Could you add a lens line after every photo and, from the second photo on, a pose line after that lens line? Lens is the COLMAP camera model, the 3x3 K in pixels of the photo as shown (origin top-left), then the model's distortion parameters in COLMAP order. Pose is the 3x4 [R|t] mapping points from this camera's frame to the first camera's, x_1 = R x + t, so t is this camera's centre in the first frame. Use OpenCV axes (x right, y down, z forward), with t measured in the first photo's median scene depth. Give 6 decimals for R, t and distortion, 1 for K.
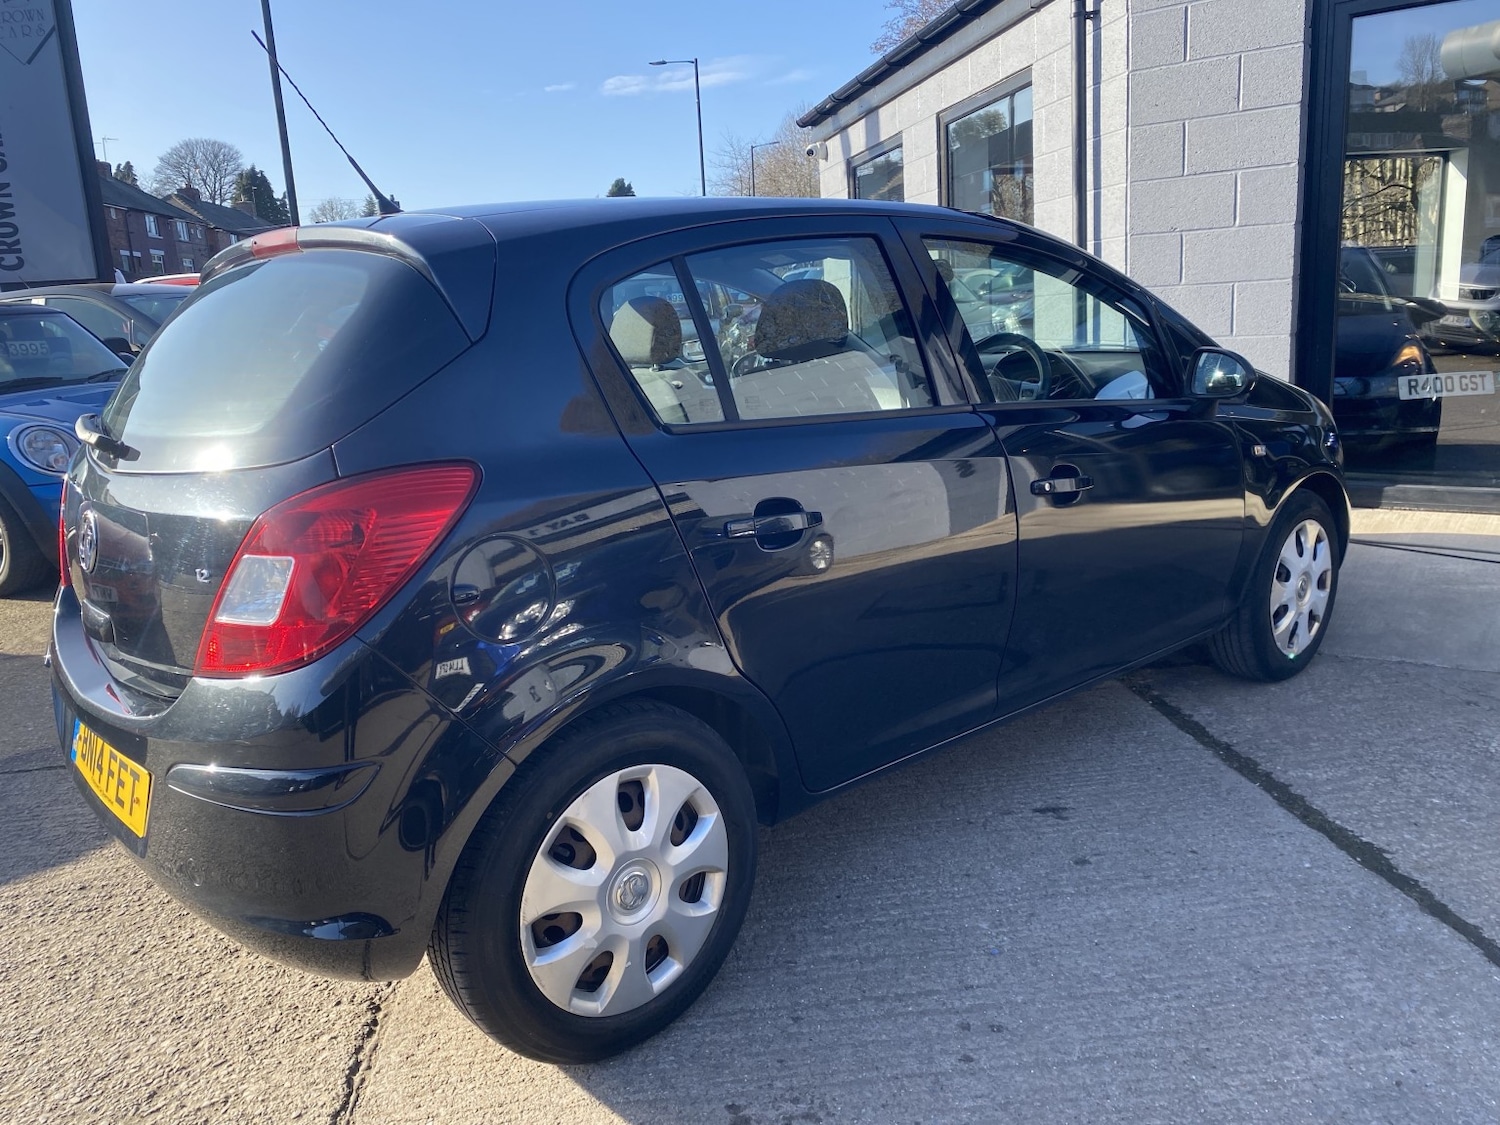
lens RADIAL K [[1123.6, 0, 762.6], [0, 1123.6, 558.4], [0, 0, 1]] dist [0.008982, -0.003884]
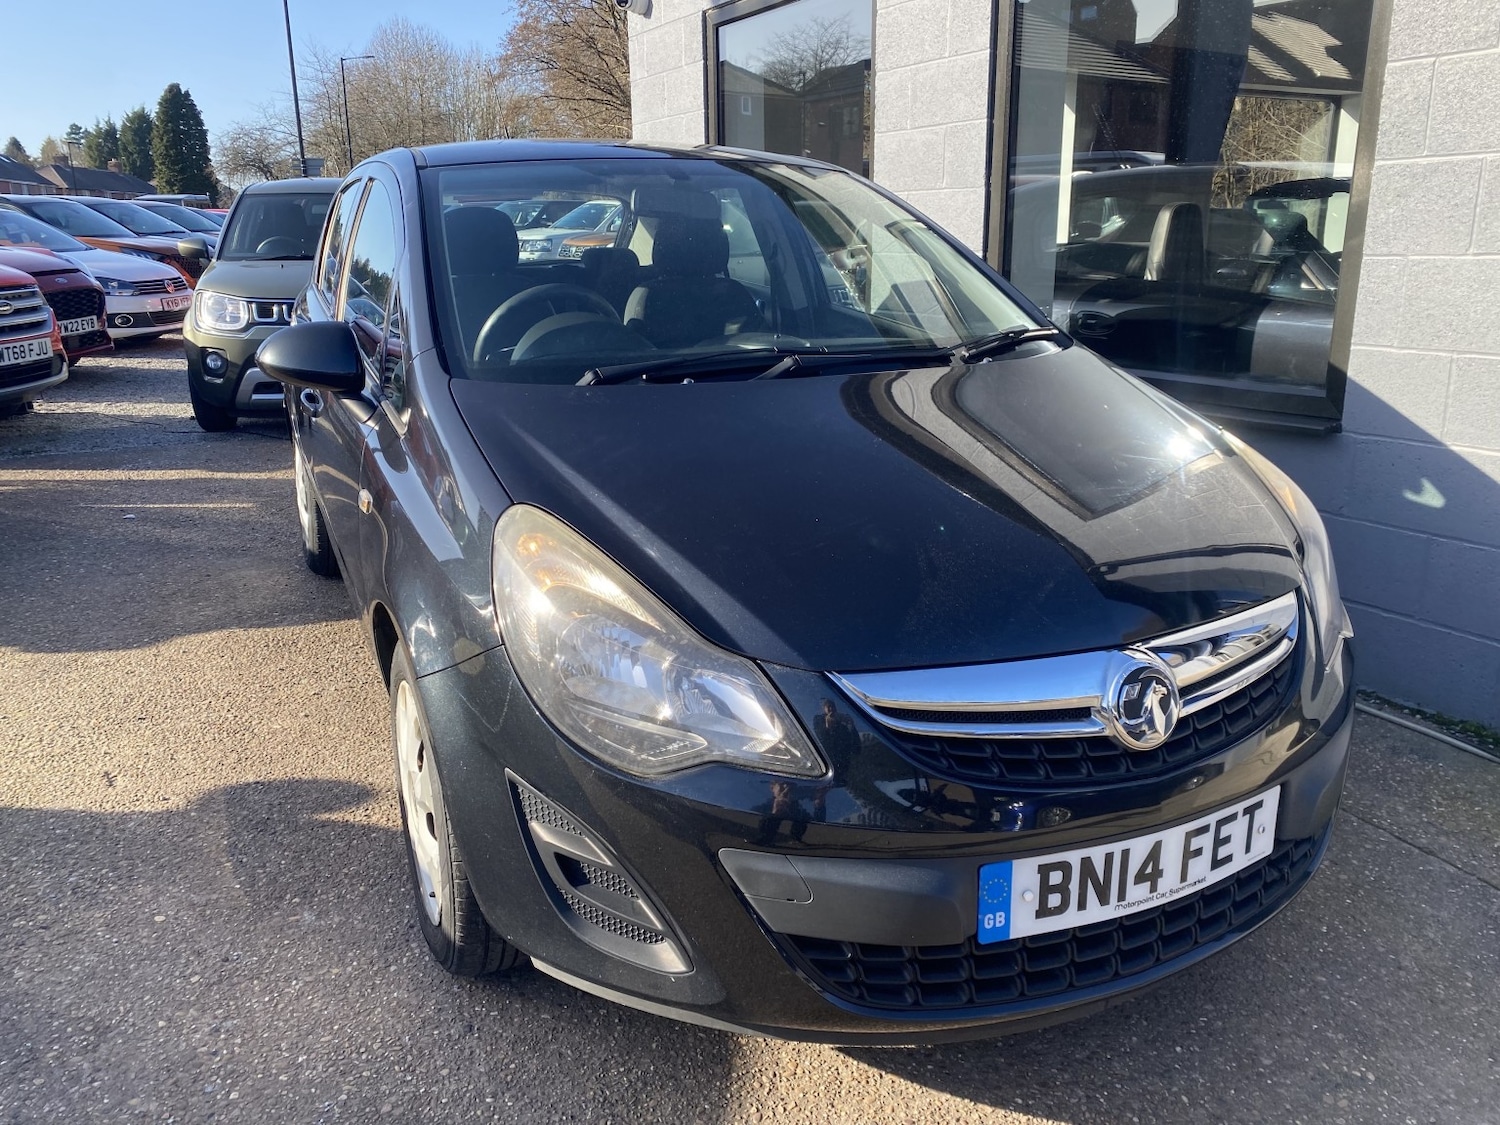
lens RADIAL K [[1136.1, 0, 745.4], [0, 1136.1, 561.9], [0, 0, 1]] dist [0.014004, -0.007050]
pose [[0.947126, -0.043576, 0.317889, -0.433307], [0.029010, 0.998307, 0.050413, -0.336891], [-0.319548, -0.038525, 0.946787, 1.531607]]
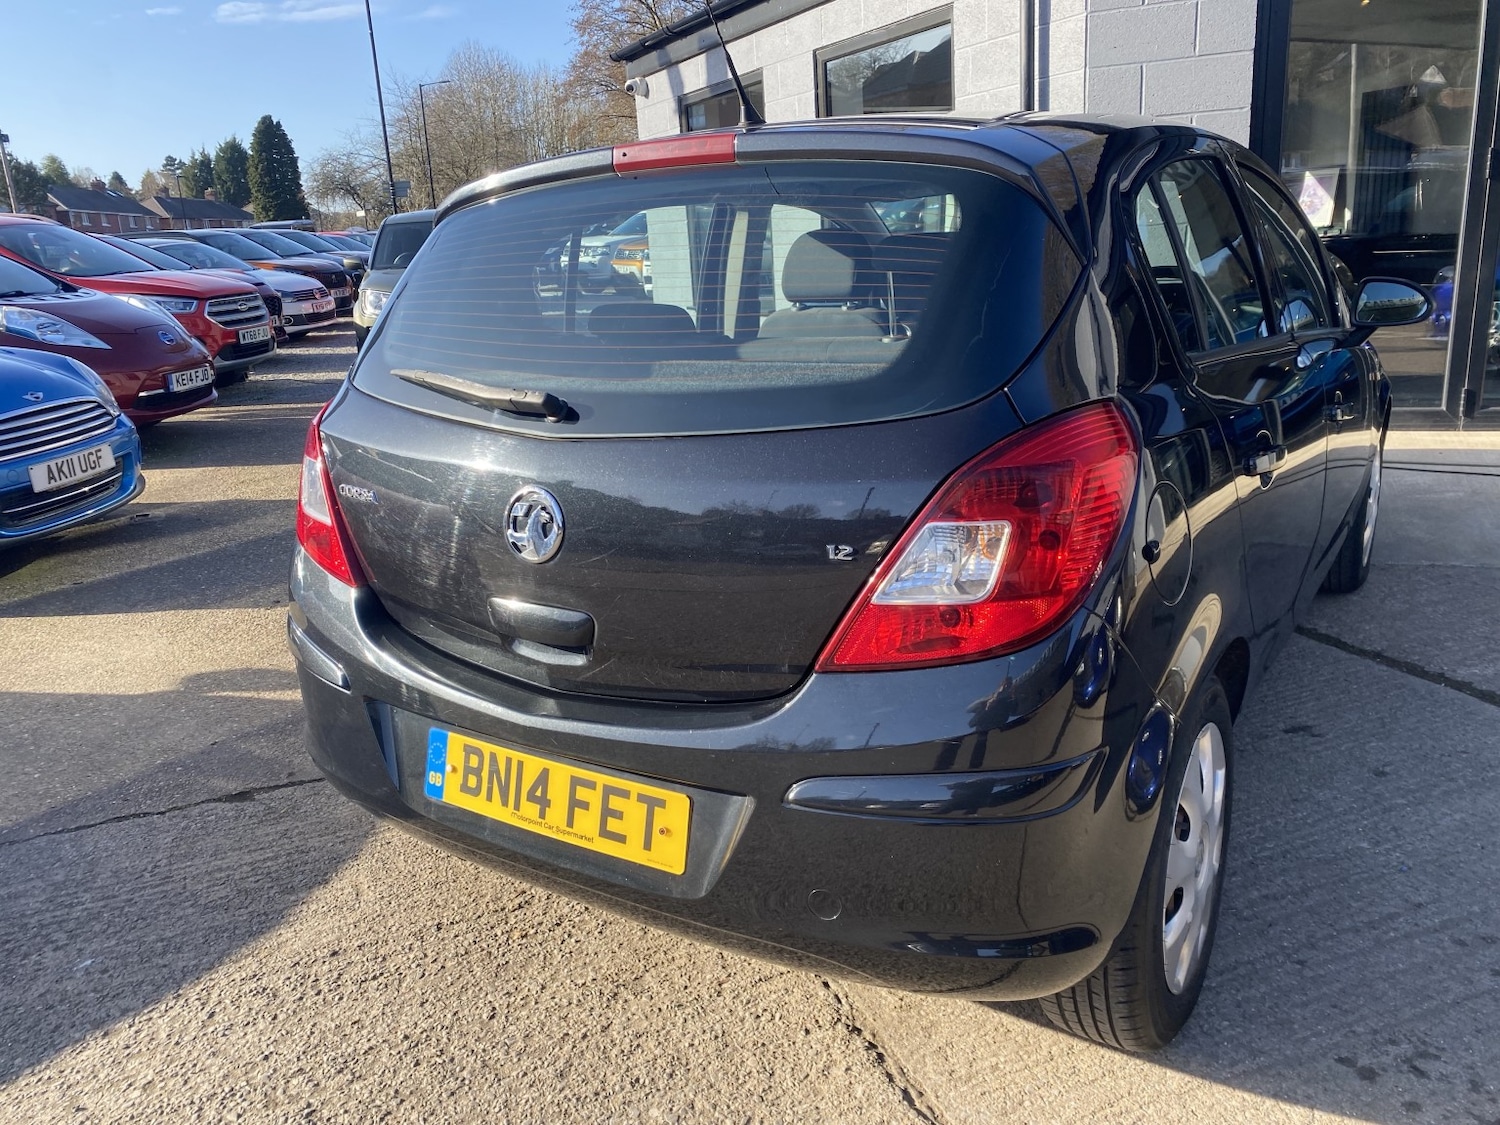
lens RADIAL K [[1127.1, 0, 747.0], [0, 1127.1, 555.6], [0, 0, 1]] dist [0.001090, 0.009606]
pose [[0.964503, -0.072074, 0.254044, -0.546981], [0.061970, 0.996944, 0.047564, -0.018033], [-0.256696, -0.030133, 0.966022, 0.151221]]
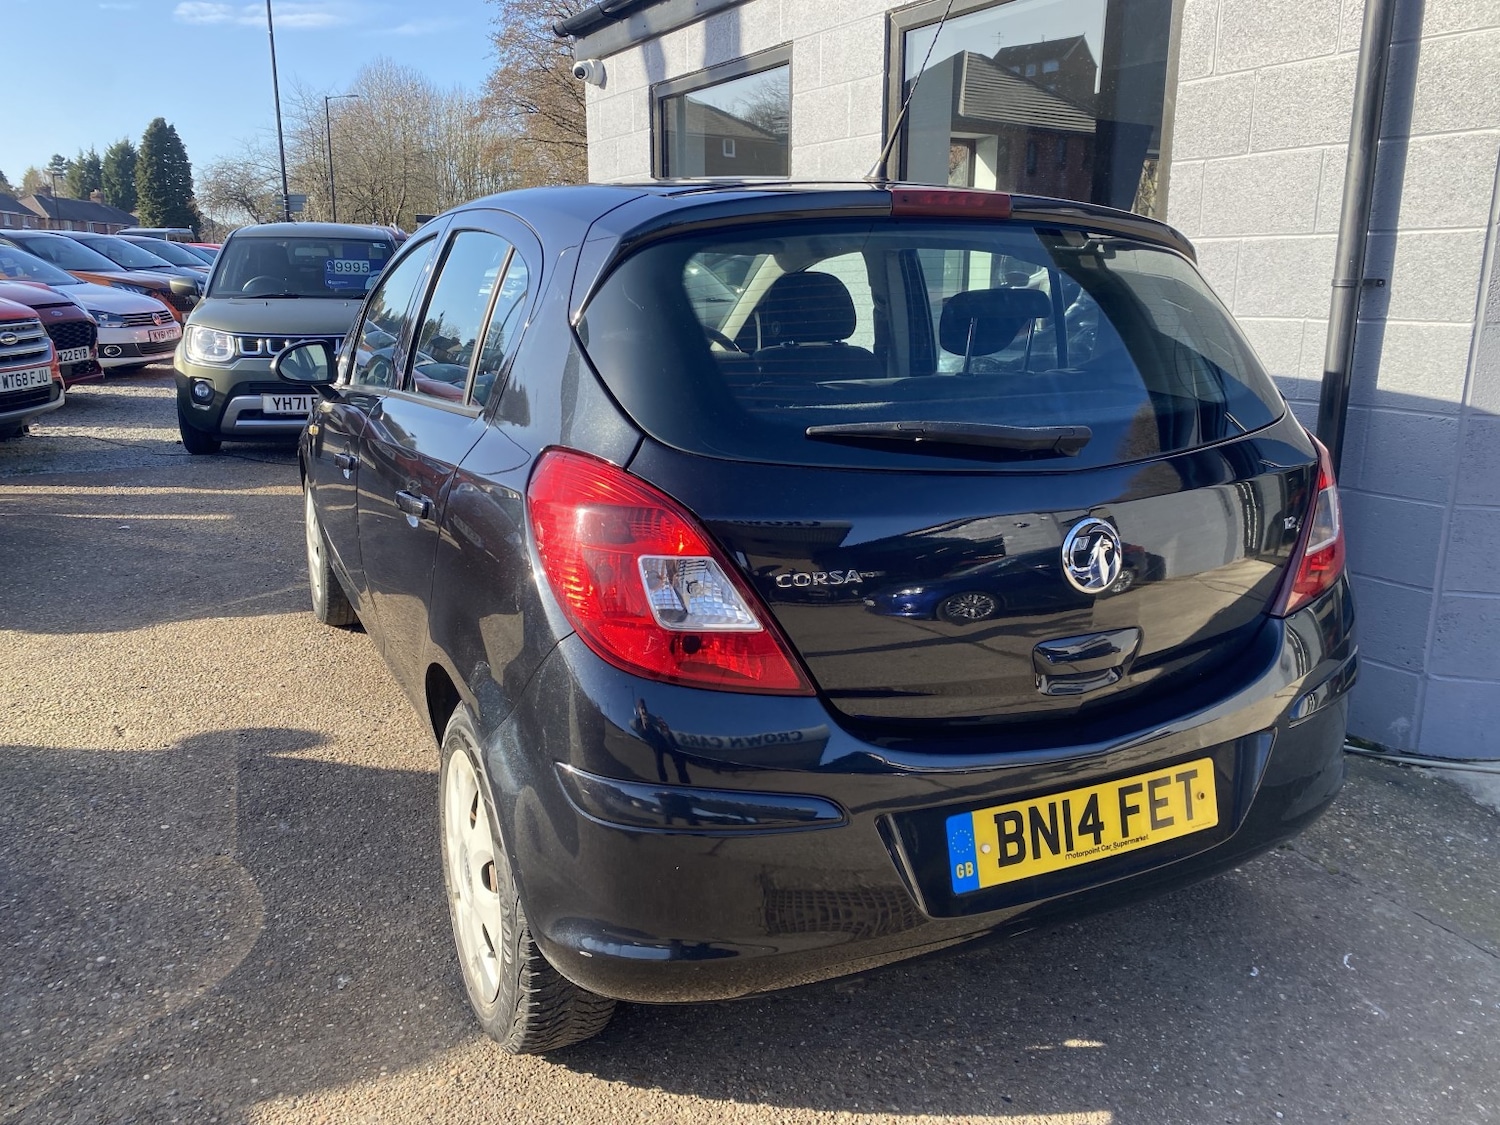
lens RADIAL K [[1135.1, 0, 738.0], [0, 1135.1, 551.6], [0, 0, 1]] dist [0.011142, -0.000037]
pose [[0.942423, -0.022114, 0.333693, -0.431805], [0.019360, 0.999746, 0.011575, -0.300314], [-0.333864, -0.004448, 0.942611, 1.263339]]
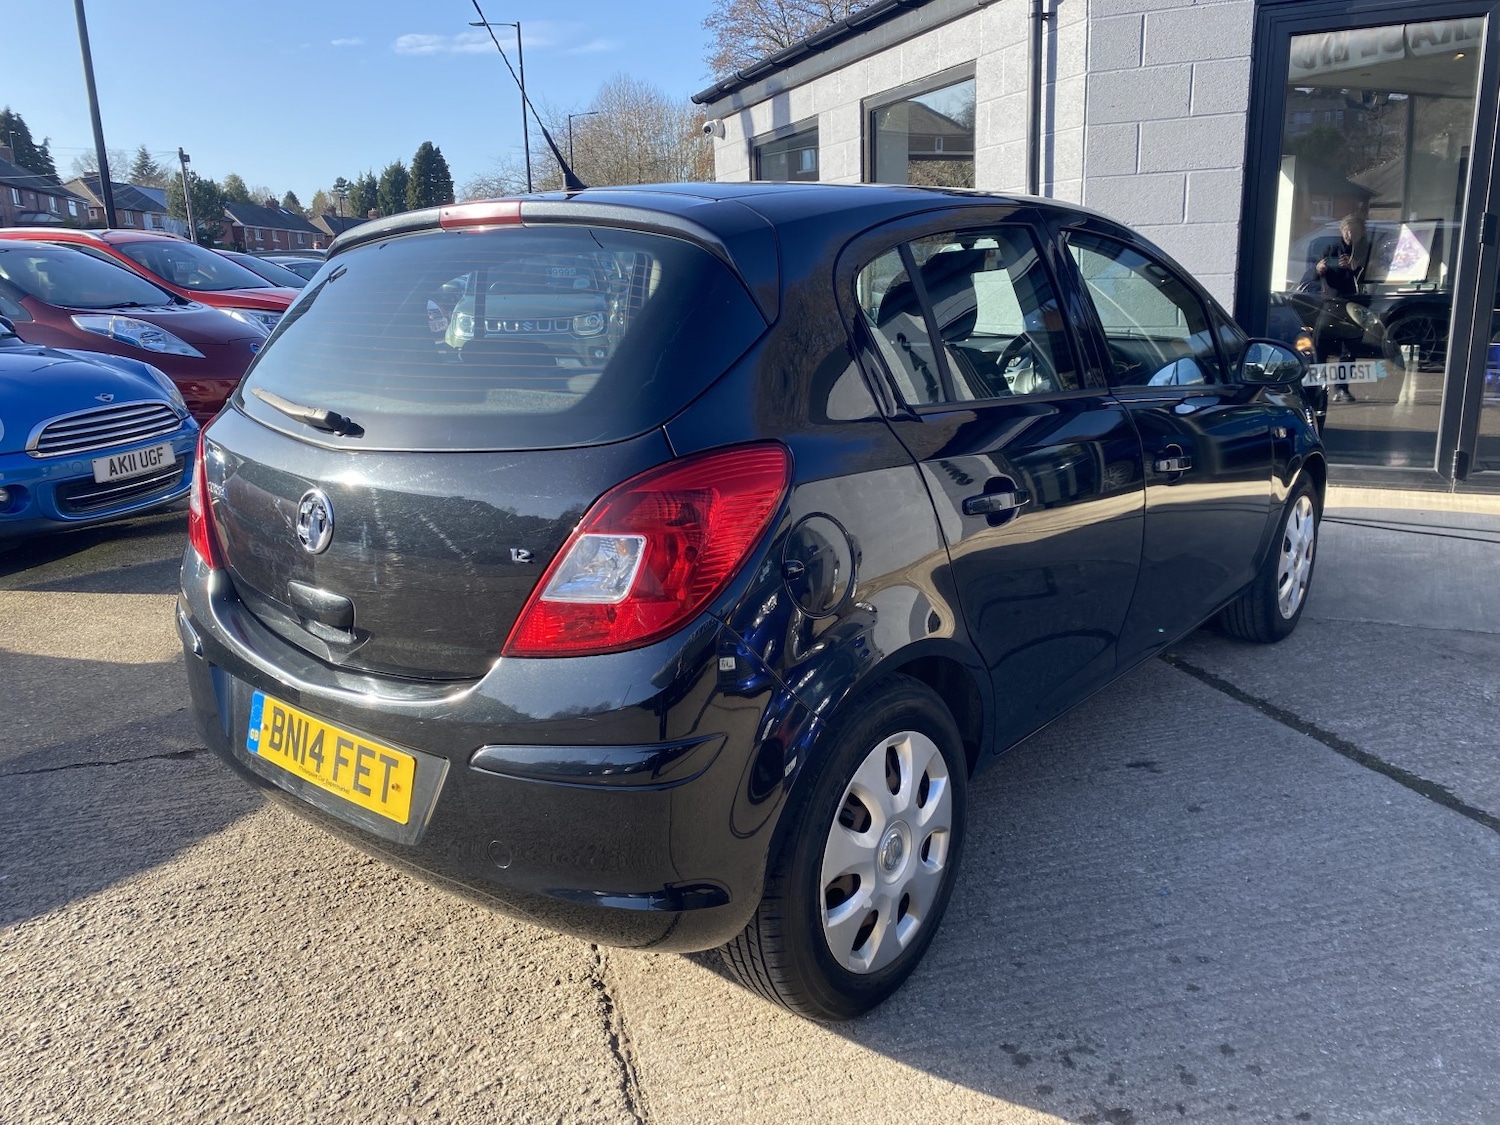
lens RADIAL K [[1123.5, 0, 758.8], [0, 1123.5, 553.8], [0, 0, 1]] dist [0.004086, 0.003579]
pose [[0.986967, -0.010539, 0.160574, -0.315362], [0.007820, 0.999815, 0.017552, -0.001045], [-0.160730, -0.016067, 0.986868, -0.006235]]
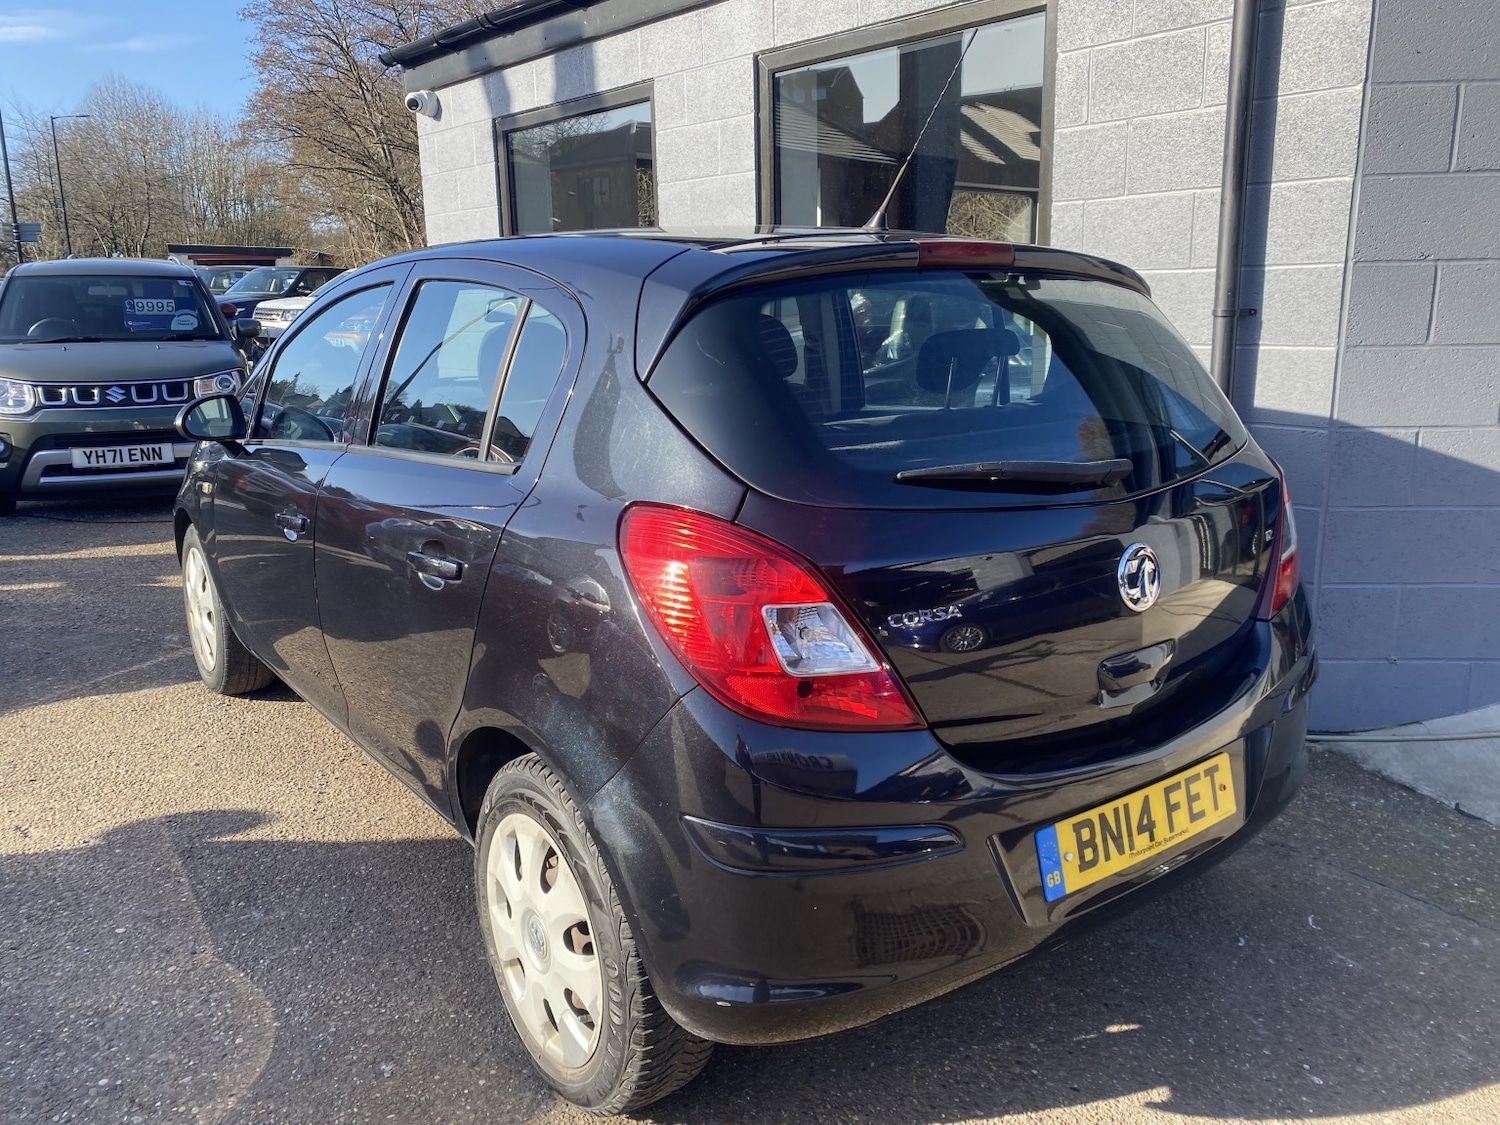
lens RADIAL K [[1136.1, 0, 745.4], [0, 1136.1, 561.9], [0, 0, 1]] dist [0.014004, -0.007050]
pose [[0.861734, -0.073068, 0.502071, -0.603608], [0.079595, 0.996791, 0.008454, -0.323171], [-0.501078, 0.032677, 0.864785, 1.321947]]
